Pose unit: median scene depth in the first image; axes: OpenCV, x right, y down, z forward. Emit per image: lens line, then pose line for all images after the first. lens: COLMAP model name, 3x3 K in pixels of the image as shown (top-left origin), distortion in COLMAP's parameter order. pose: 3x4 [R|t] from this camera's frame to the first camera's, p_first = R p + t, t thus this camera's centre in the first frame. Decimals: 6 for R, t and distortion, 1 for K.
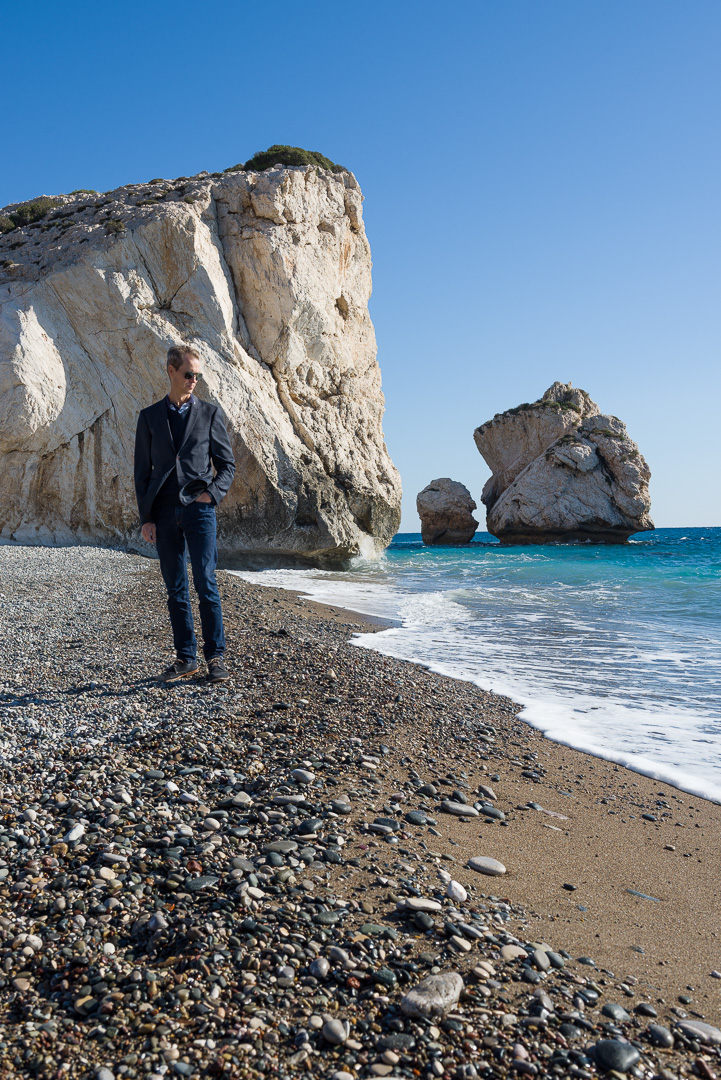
lens RADIAL K [[1137.7, 0, 360.5], [0, 1137.7, 540.0], [0, 0, 1]] dist [0.052543, 0.013476]
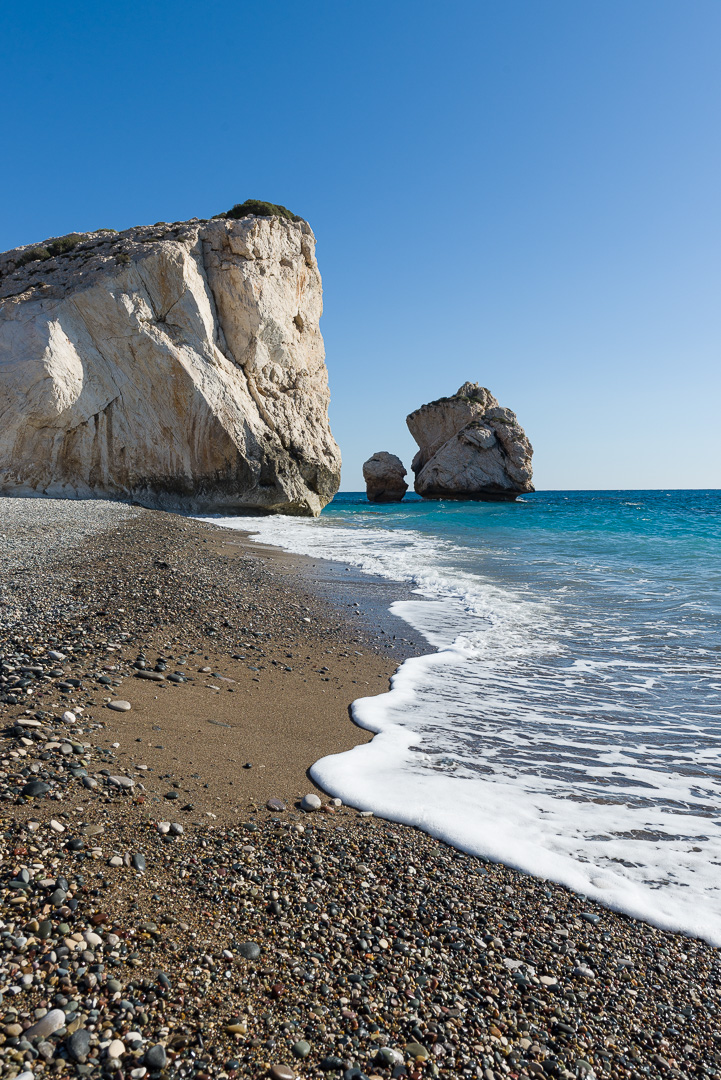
lens RADIAL K [[847.1, 0, 385.5], [0, 847.1, 539.6], [0, 0, 1]] dist [0.000489, -0.007409]
pose [[0.997708, 0.009085, 0.067047, 0.023707], [-0.012443, 0.998679, 0.049847, -0.001113], [-0.066505, -0.050567, 0.996504, -0.013227]]
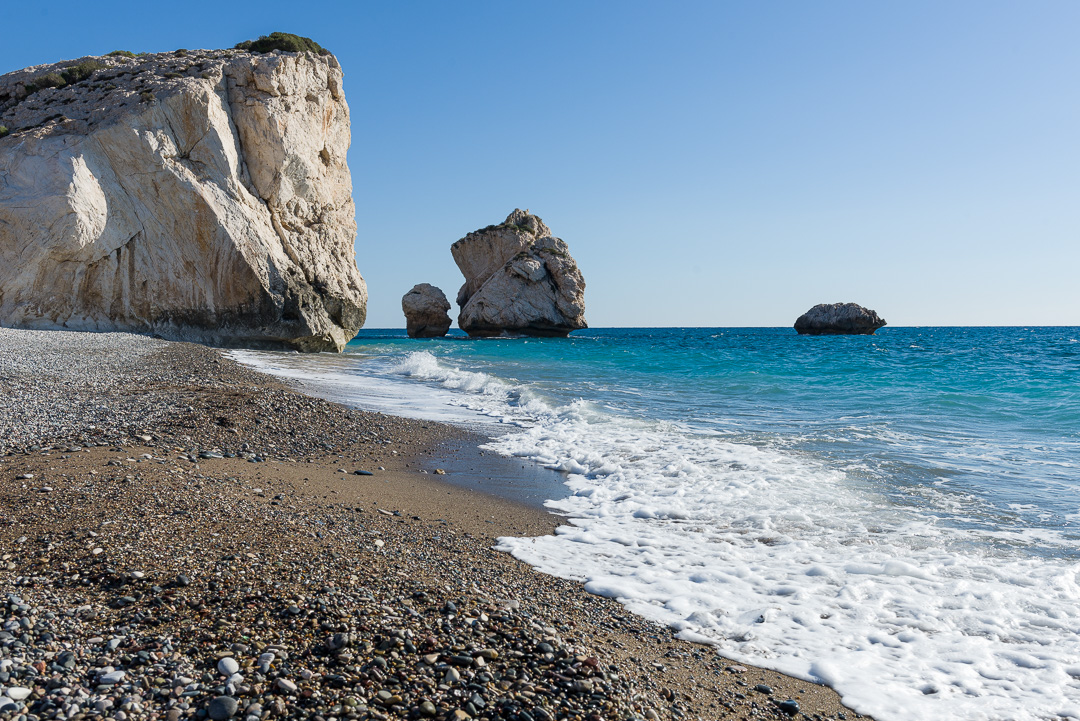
lens RADIAL K [[997.4, 0, 544.9], [0, 997.4, 352.8], [0, 0, 1]] dist [-0.005396, -0.008742]
pose [[0.985418, 0.012114, 0.169718, 0.047404], [-0.015129, 0.999750, 0.016479, 0.002478], [-0.169476, -0.018806, 0.985355, -0.220437]]
